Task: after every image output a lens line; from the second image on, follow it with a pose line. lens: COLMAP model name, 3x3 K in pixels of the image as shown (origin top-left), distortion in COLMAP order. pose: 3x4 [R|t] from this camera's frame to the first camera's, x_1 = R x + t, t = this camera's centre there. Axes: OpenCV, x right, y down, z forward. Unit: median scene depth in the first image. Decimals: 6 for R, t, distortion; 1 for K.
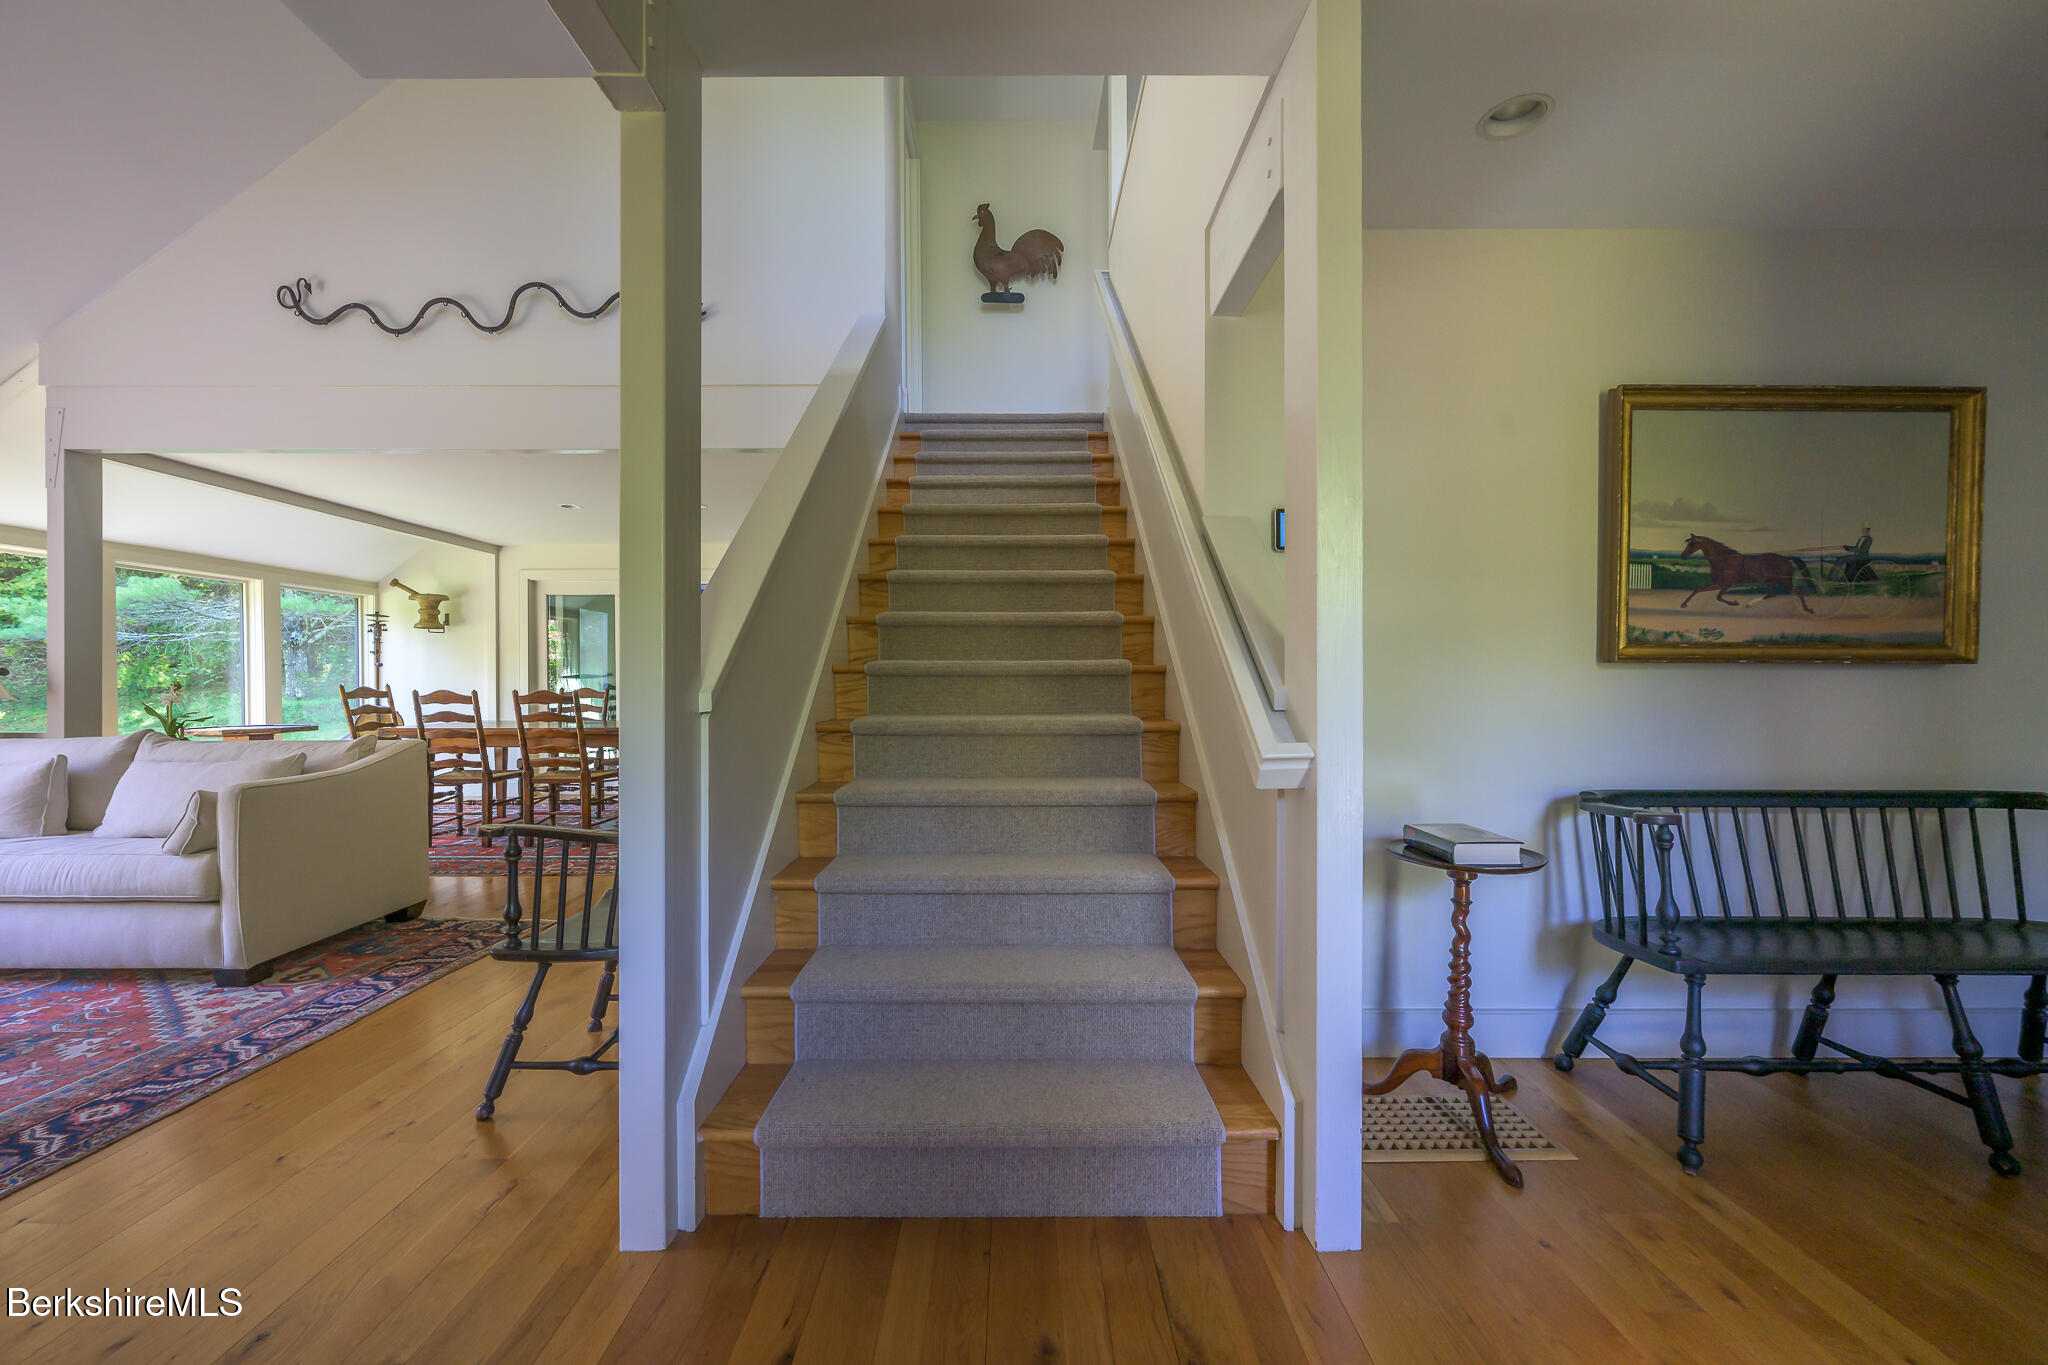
lens RADIAL K [[812.1, 0, 1024.3], [0, 812.1, 679.0], [0, 0, 1]] dist [-0.000337, -0.000251]
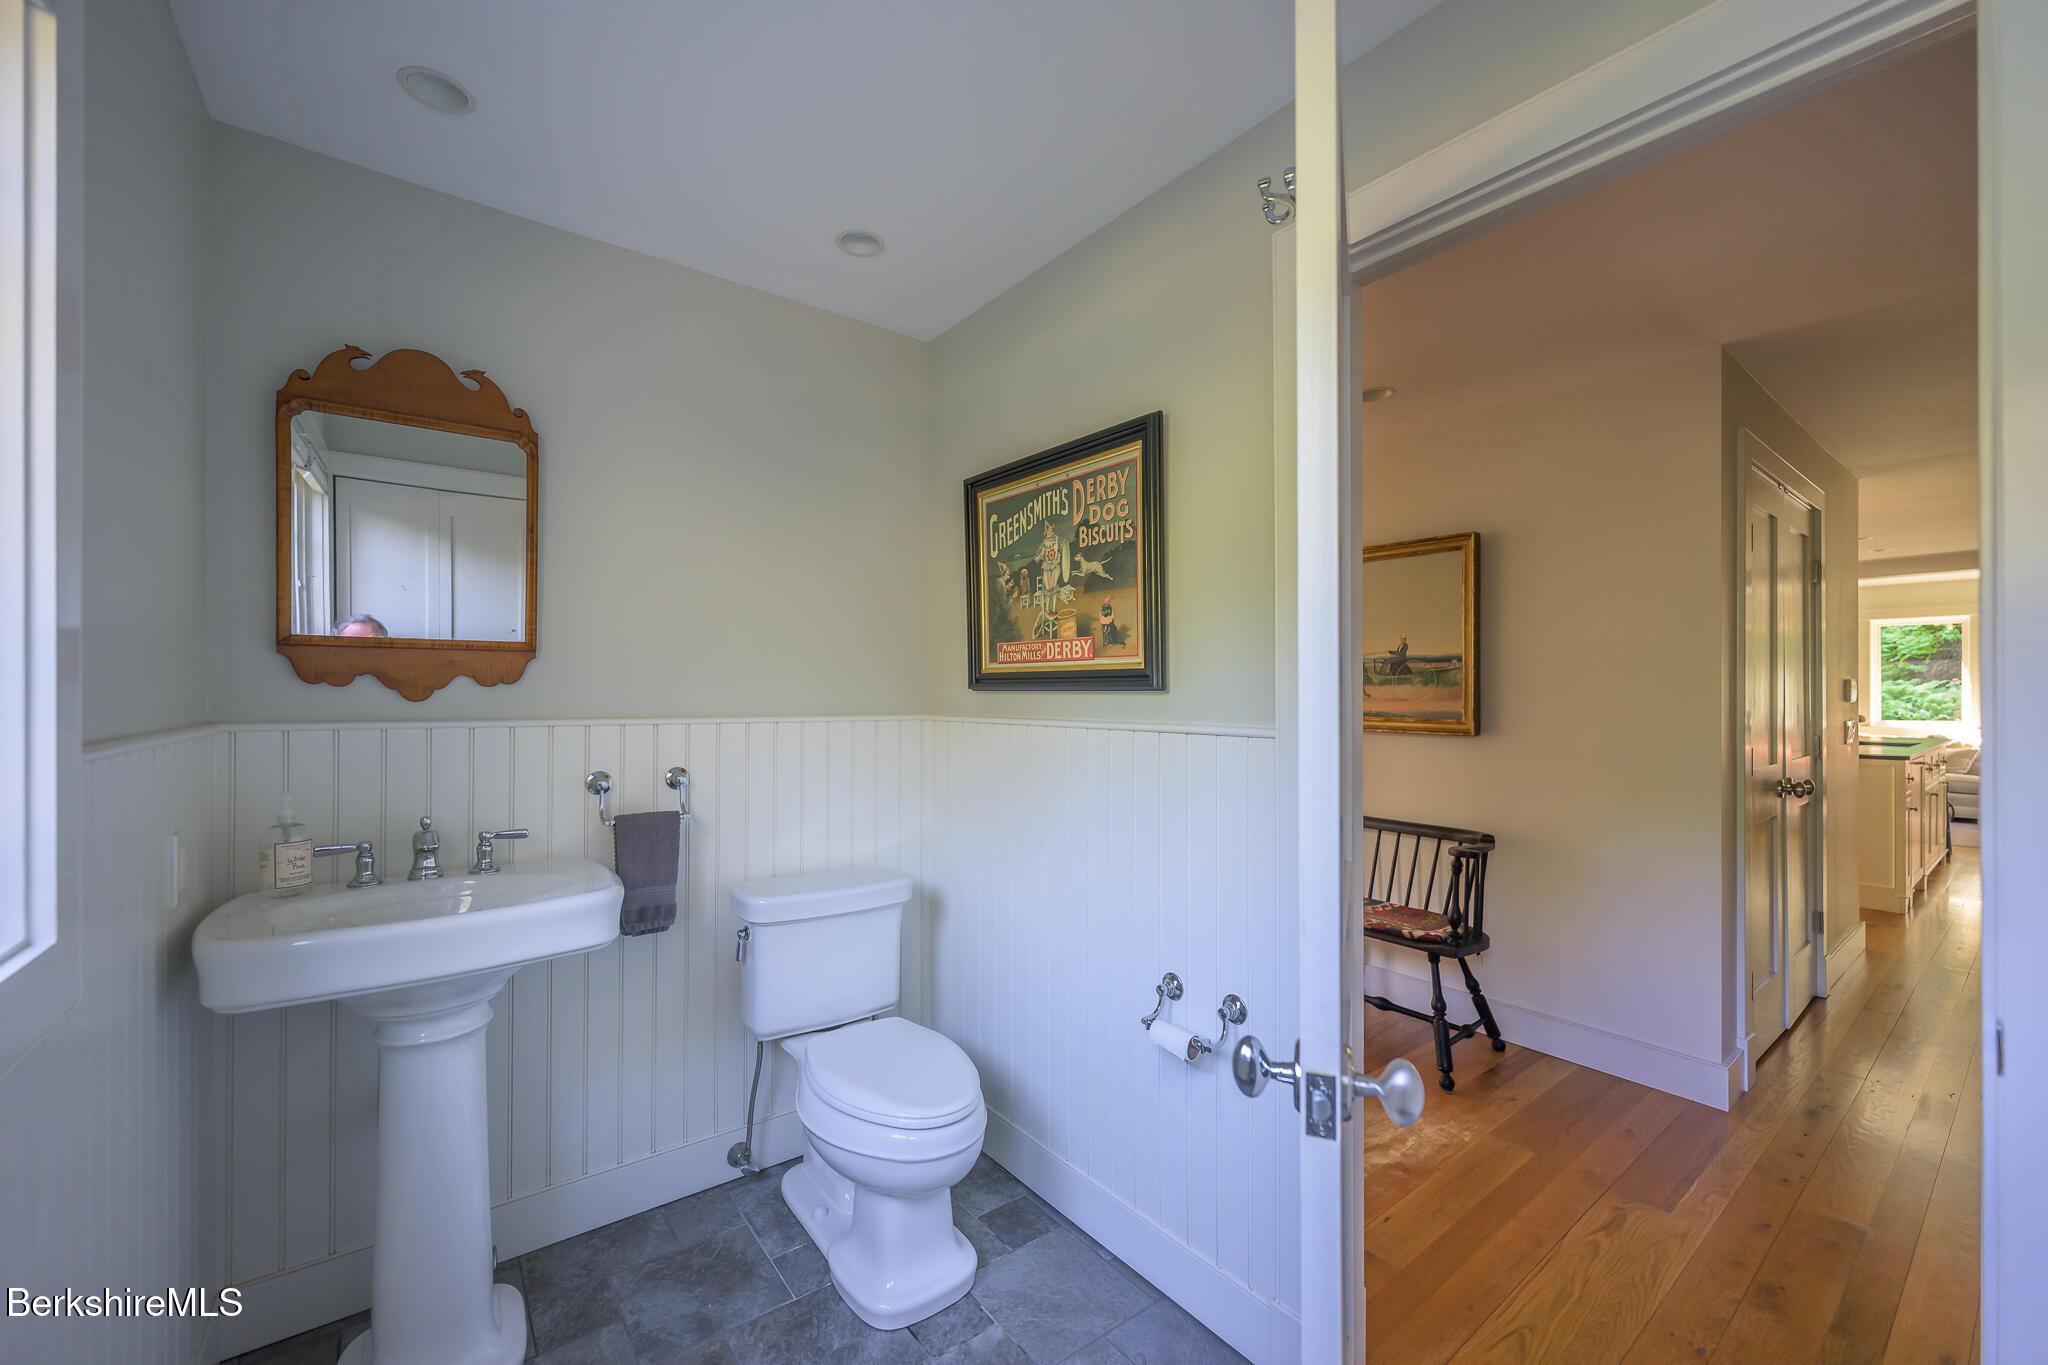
lens RADIAL K [[812.1, 0, 1018.5], [0, 812.1, 688.5], [0, 0, 1]] dist [-0.000337, -0.000251]
pose [[0.607489, -0.001575, -0.794327, 1.759910], [-0.005709, 0.999964, -0.006349, -0.084055], [0.794308, 0.008391, 0.607458, -0.408832]]
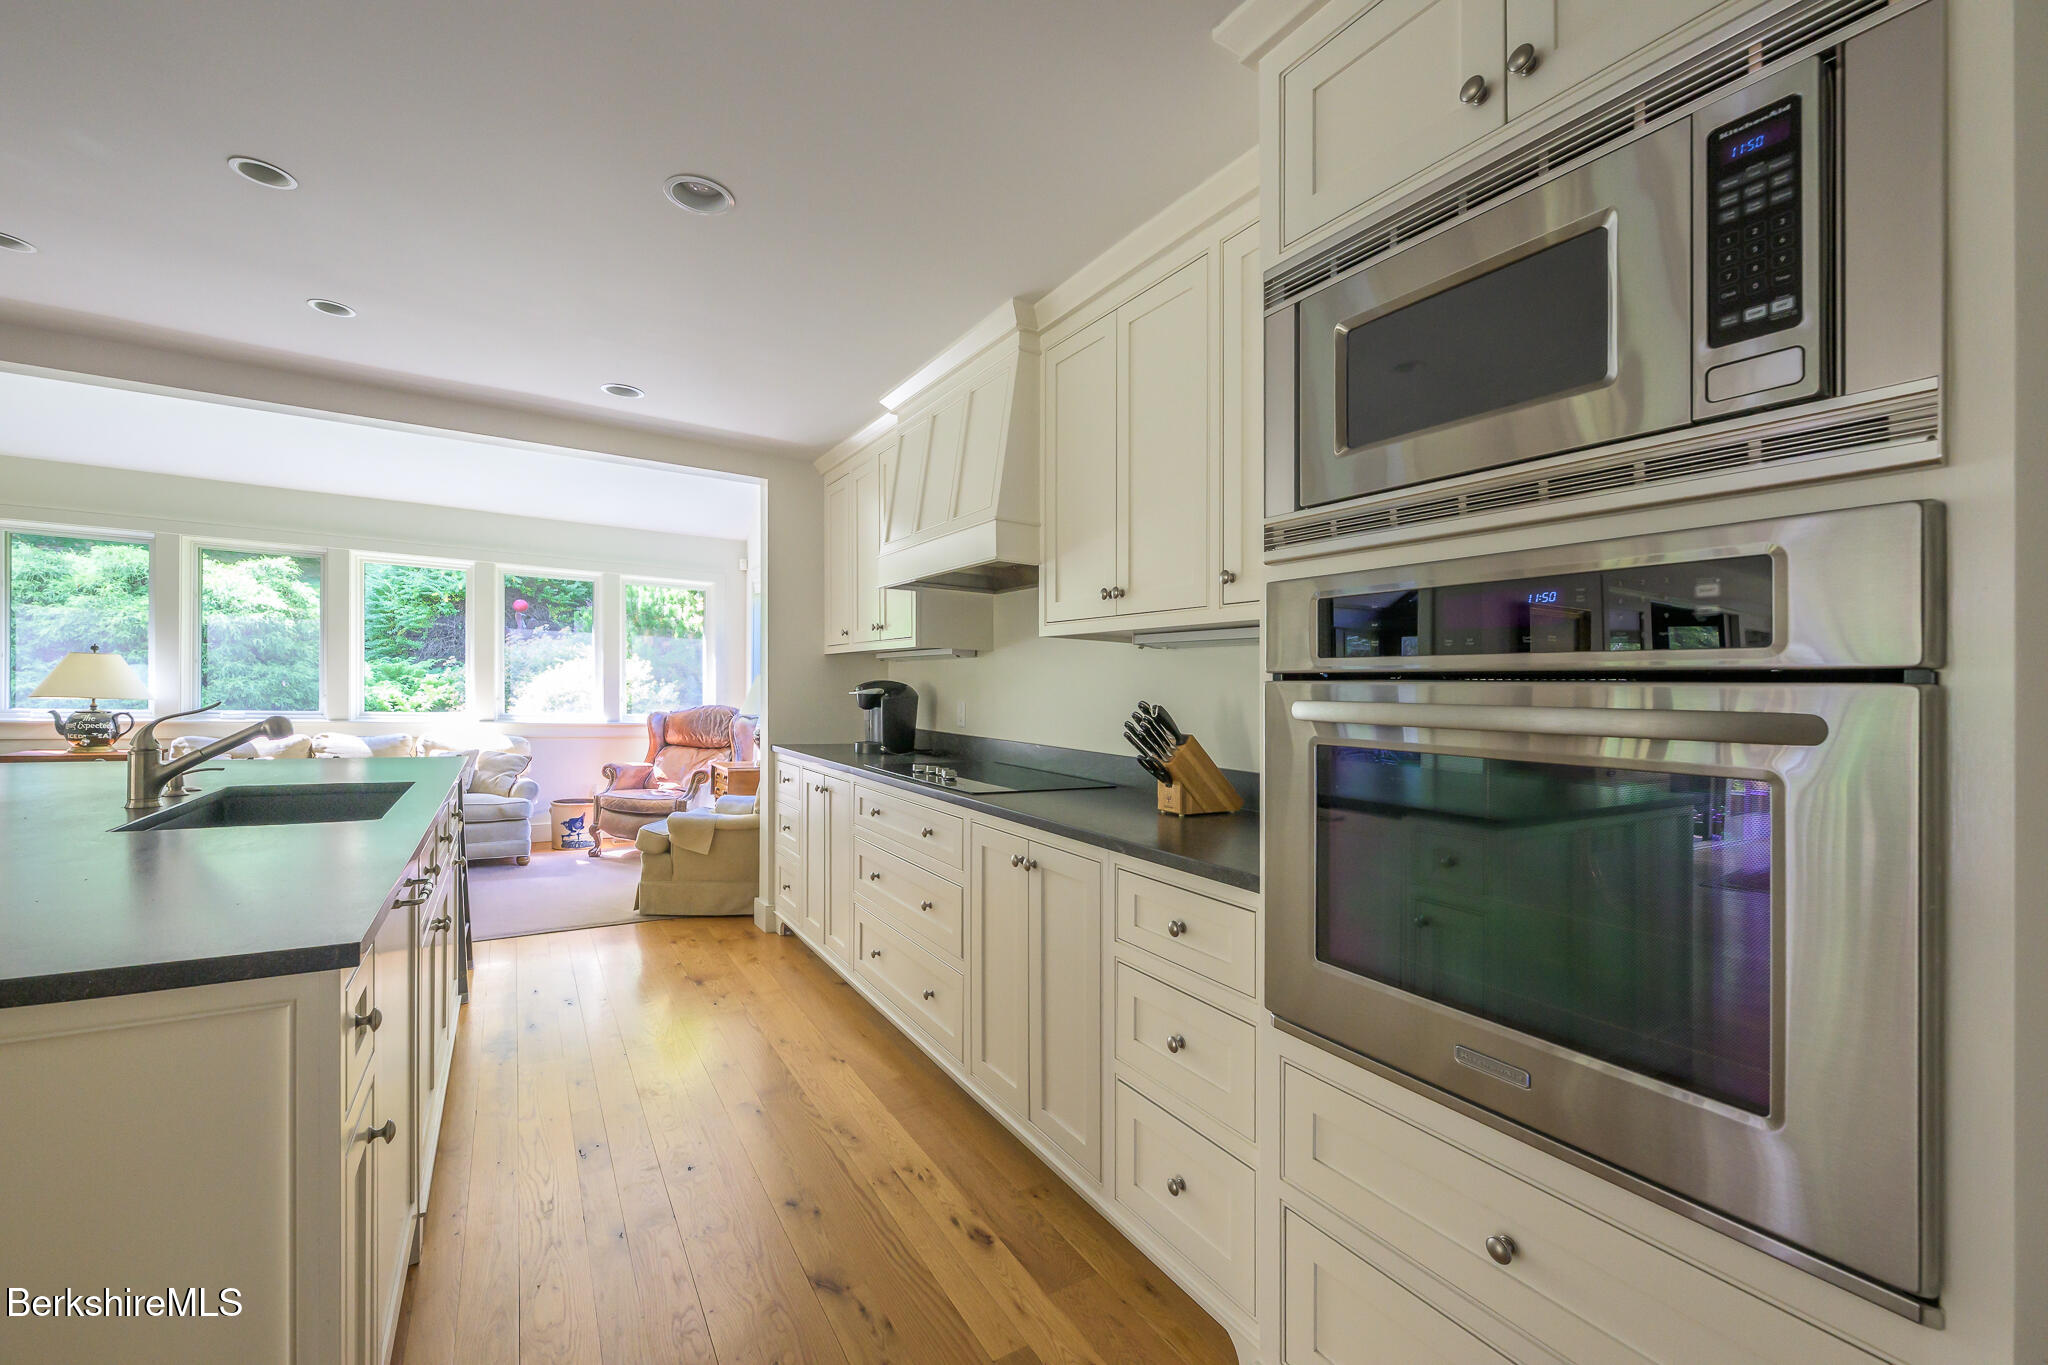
lens RADIAL K [[812.1, 0, 1011.0], [0, 812.1, 712.1], [0, 0, 1]] dist [-0.000337, -0.000251]
pose [[0.851325, 0.013628, 0.524462, 1.559547], [-0.026762, 0.999489, 0.017470, -0.071987], [-0.523956, -0.028909, 0.851255, 2.106011]]
